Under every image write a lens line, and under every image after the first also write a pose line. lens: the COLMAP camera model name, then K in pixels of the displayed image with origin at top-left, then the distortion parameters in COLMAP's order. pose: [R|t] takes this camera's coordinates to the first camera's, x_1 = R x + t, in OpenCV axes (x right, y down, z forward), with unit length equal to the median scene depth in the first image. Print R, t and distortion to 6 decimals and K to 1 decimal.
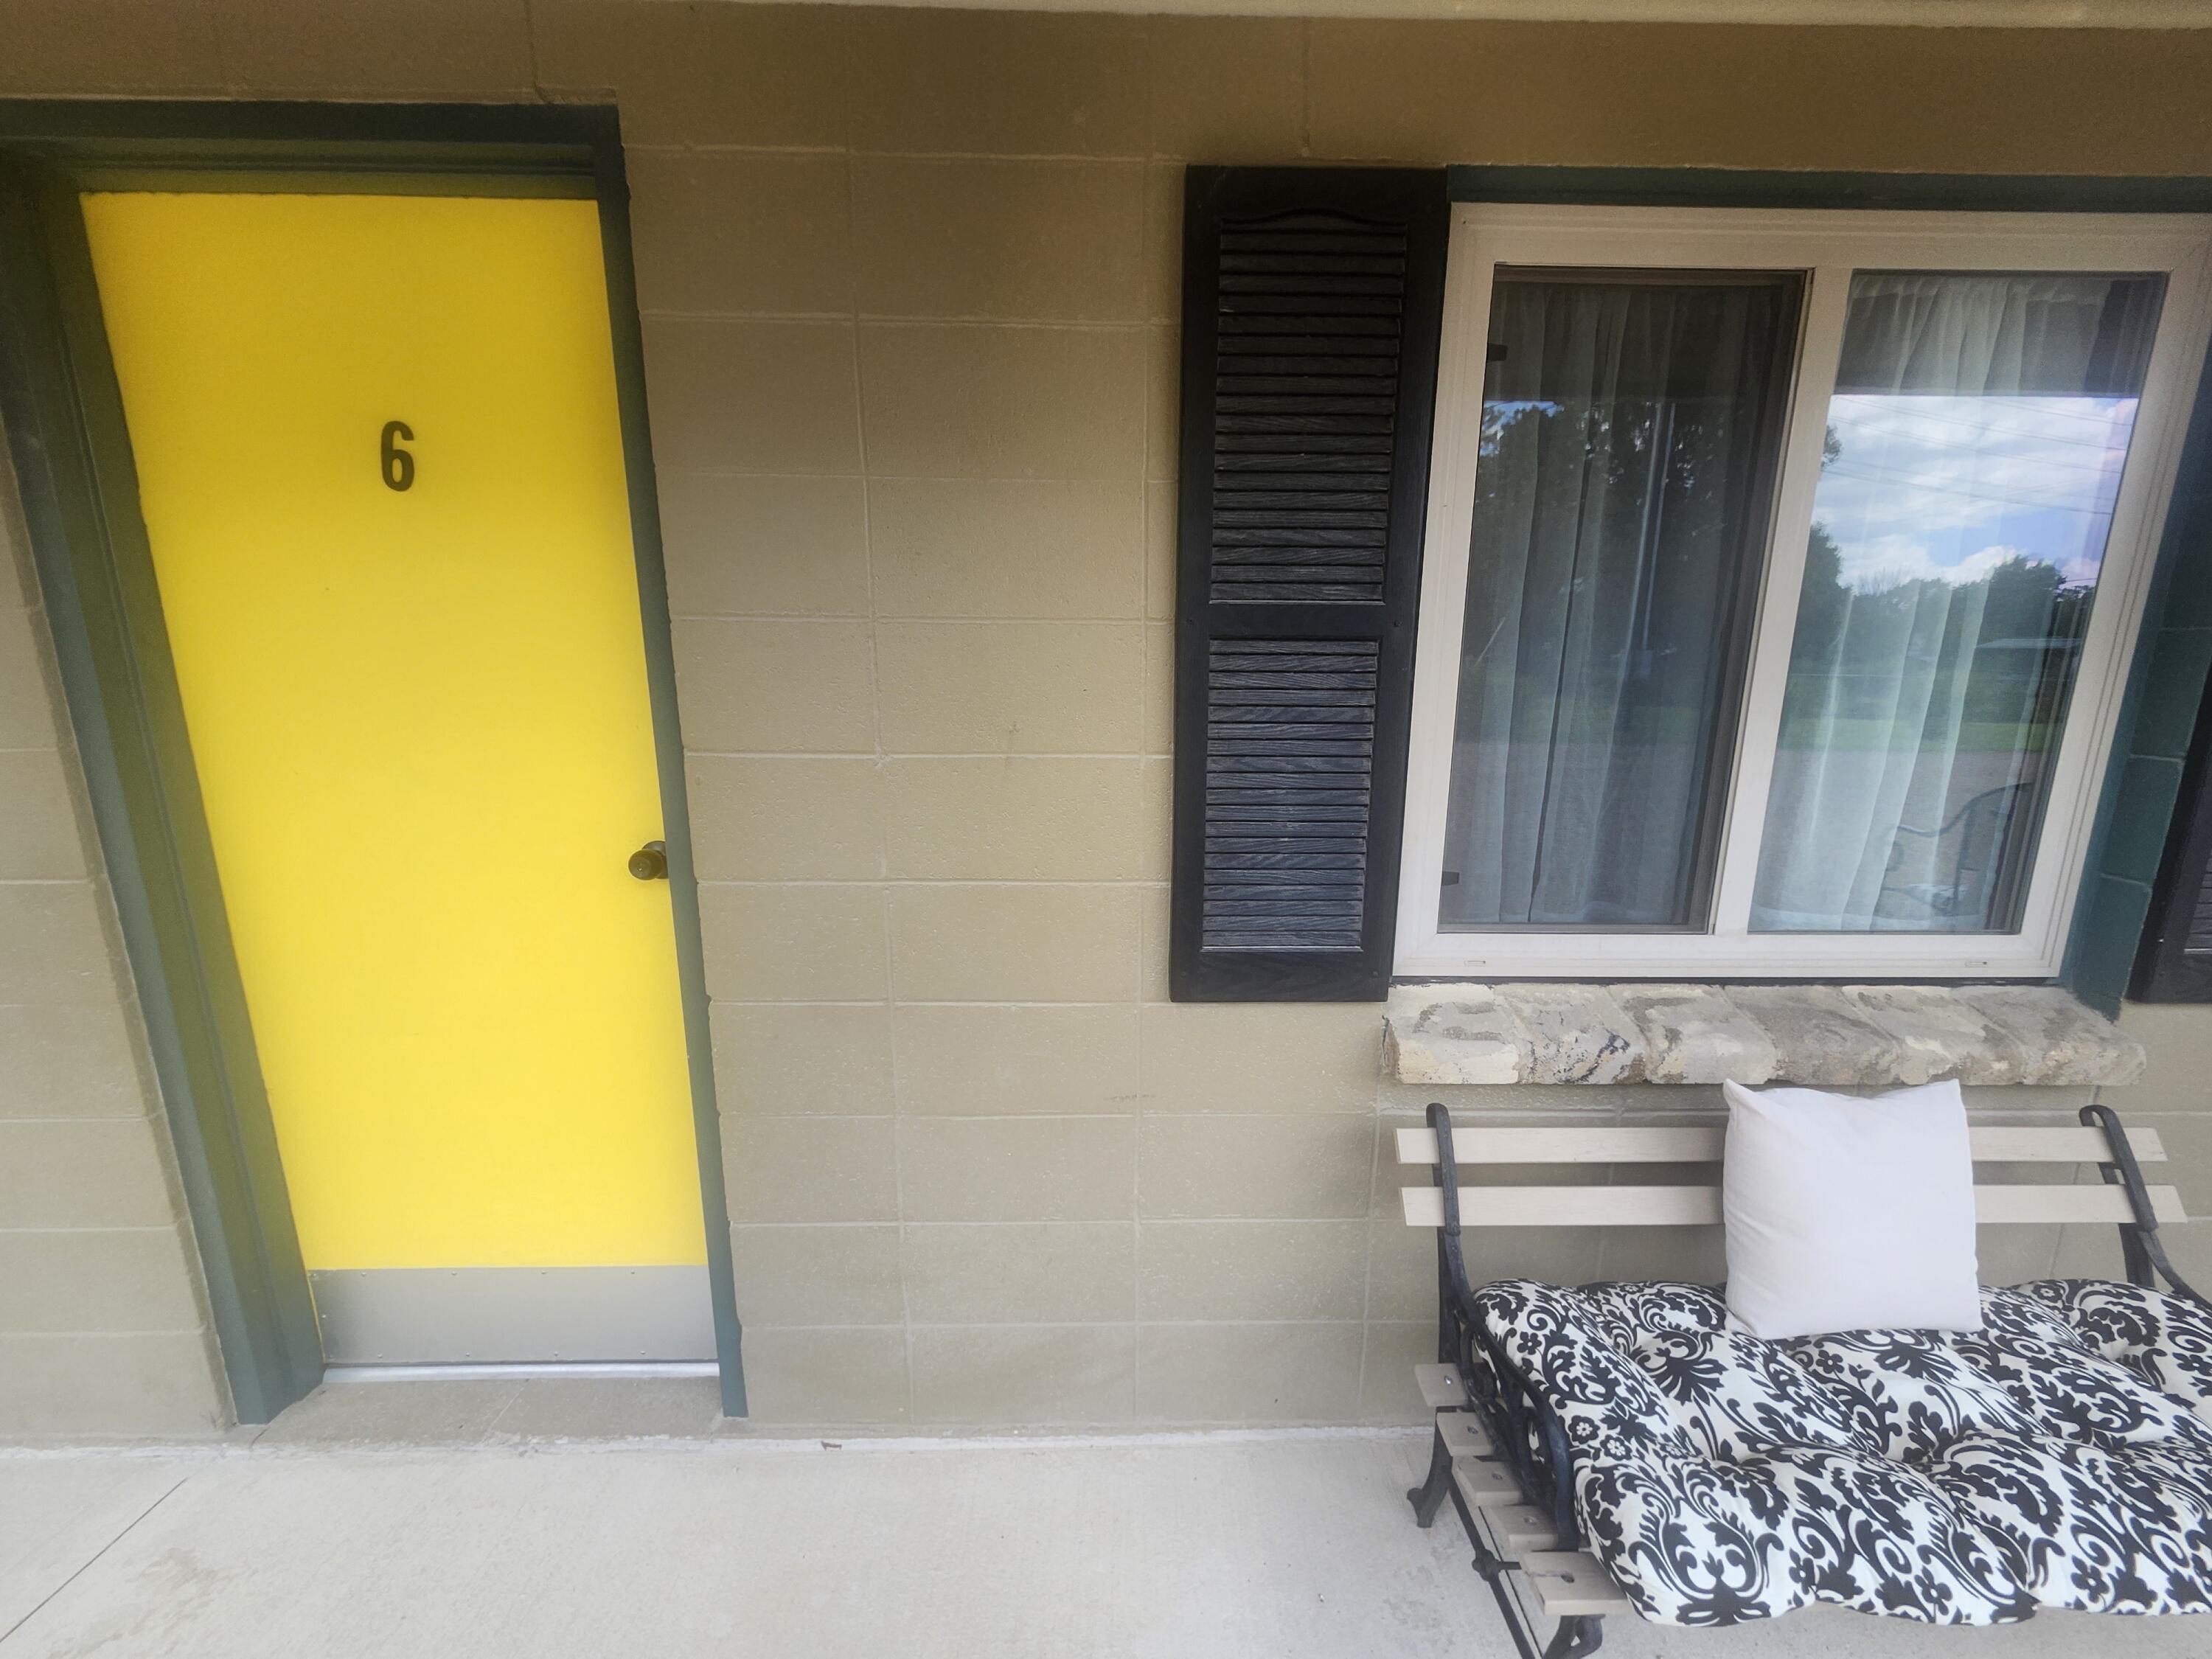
lens RADIAL K [[868.1, 0, 1090.6], [0, 868.1, 843.9], [0, 0, 1]] dist [-0.001109, -0.000633]
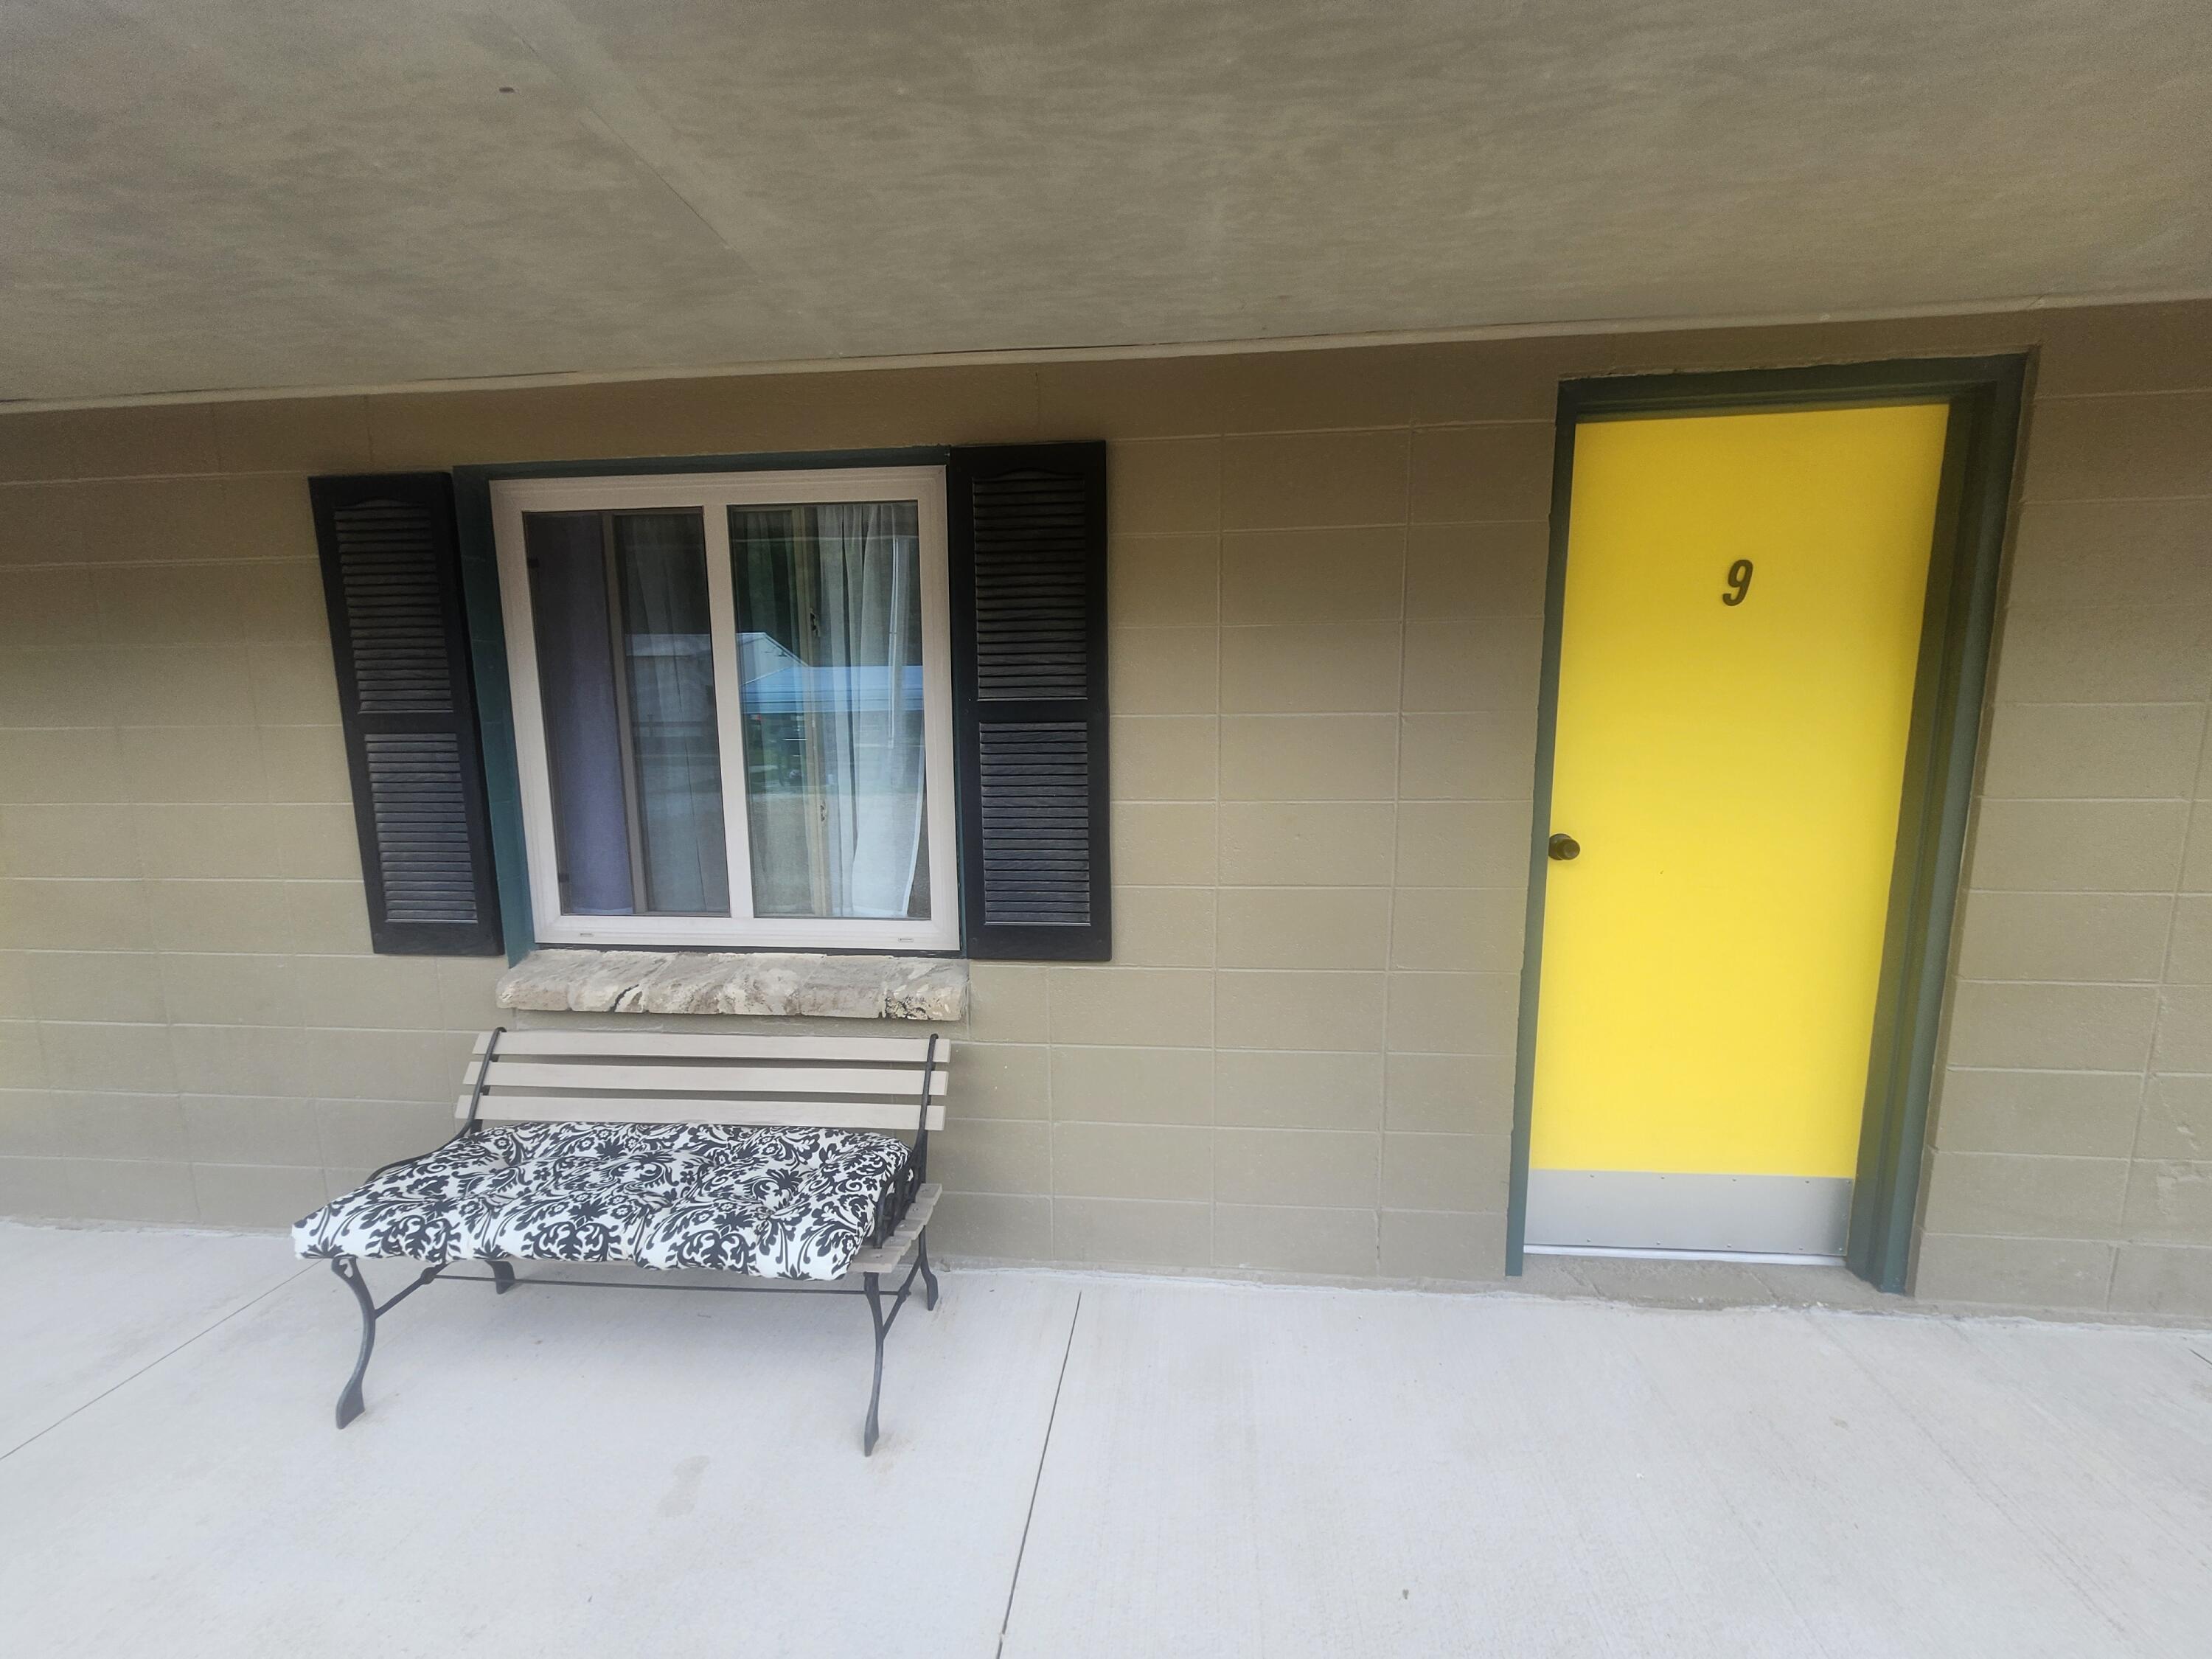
lens RADIAL K [[868.1, 0, 1116.7], [0, 868.1, 840.0], [0, 0, 1]] dist [-0.001109, -0.000633]
pose [[0.993535, -0.015213, -0.112499, 1.651289], [0.004516, 0.995492, -0.094739, 0.131257], [0.113433, 0.093619, 0.989125, -0.463869]]
